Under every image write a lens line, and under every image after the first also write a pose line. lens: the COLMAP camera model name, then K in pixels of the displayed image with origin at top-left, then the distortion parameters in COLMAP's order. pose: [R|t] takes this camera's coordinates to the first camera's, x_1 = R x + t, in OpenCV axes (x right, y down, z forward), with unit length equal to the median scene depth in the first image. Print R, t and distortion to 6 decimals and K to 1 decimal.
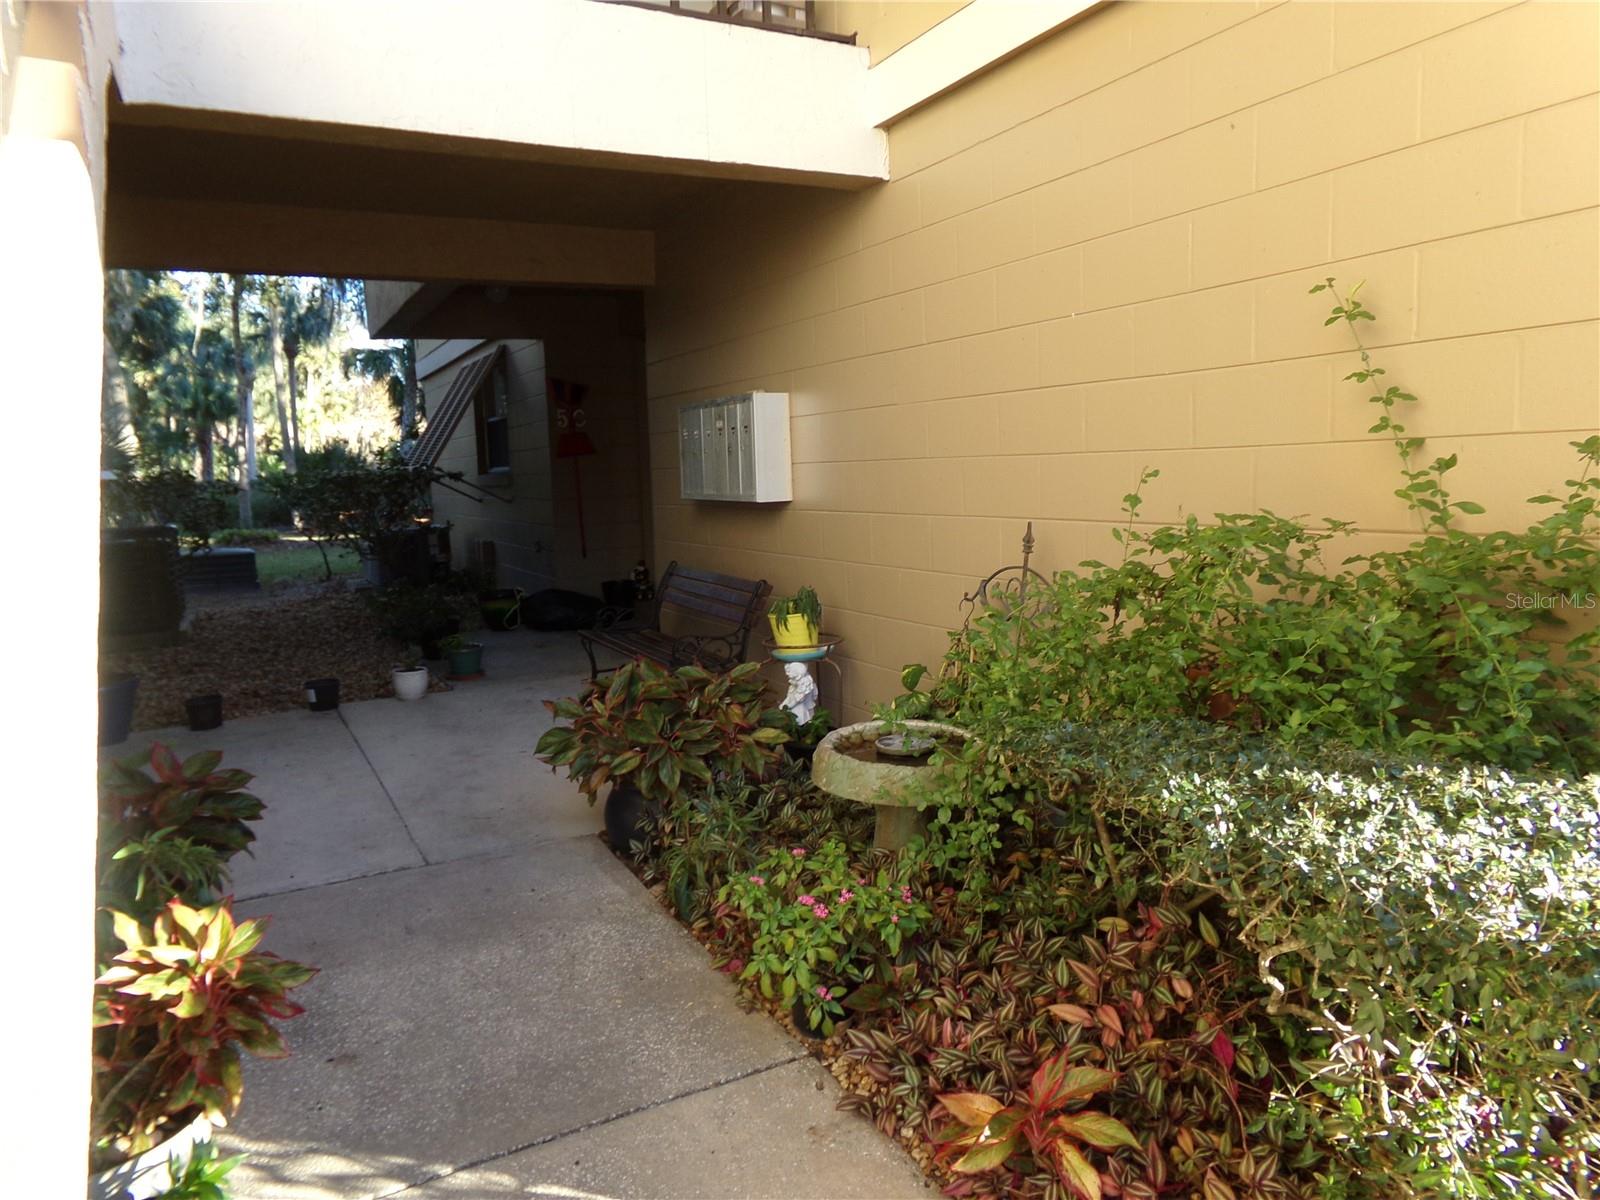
lens RADIAL K [[1096.1, 0, 819.5], [0, 1096.1, 600.3], [0, 0, 1]] dist [-0.047931, 0.042754]
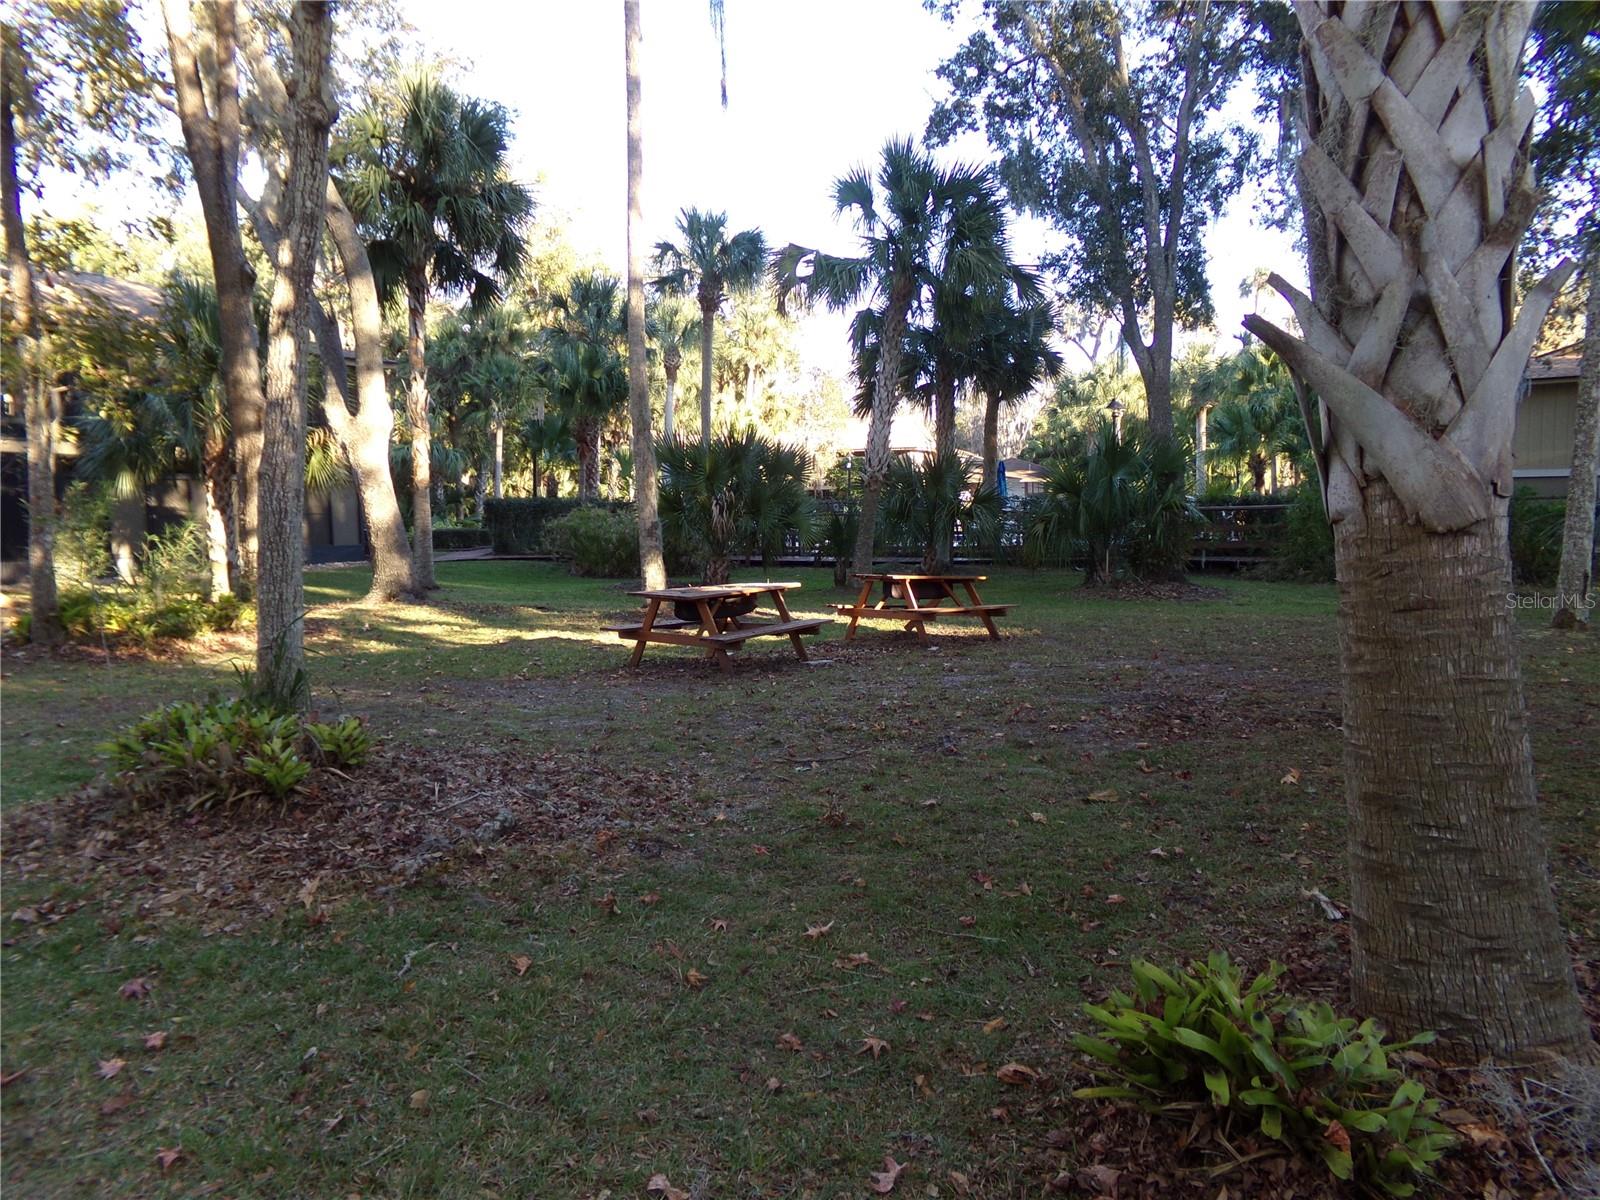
lens RADIAL K [[1096.1, 0, 819.5], [0, 1096.1, 600.3], [0, 0, 1]] dist [-0.047931, 0.042754]
pose [[0.926969, 0.060261, -0.370267, -0.111277], [-0.070654, 0.997395, -0.014558, -0.030306], [0.368425, 0.039656, 0.928811, 0.272031]]
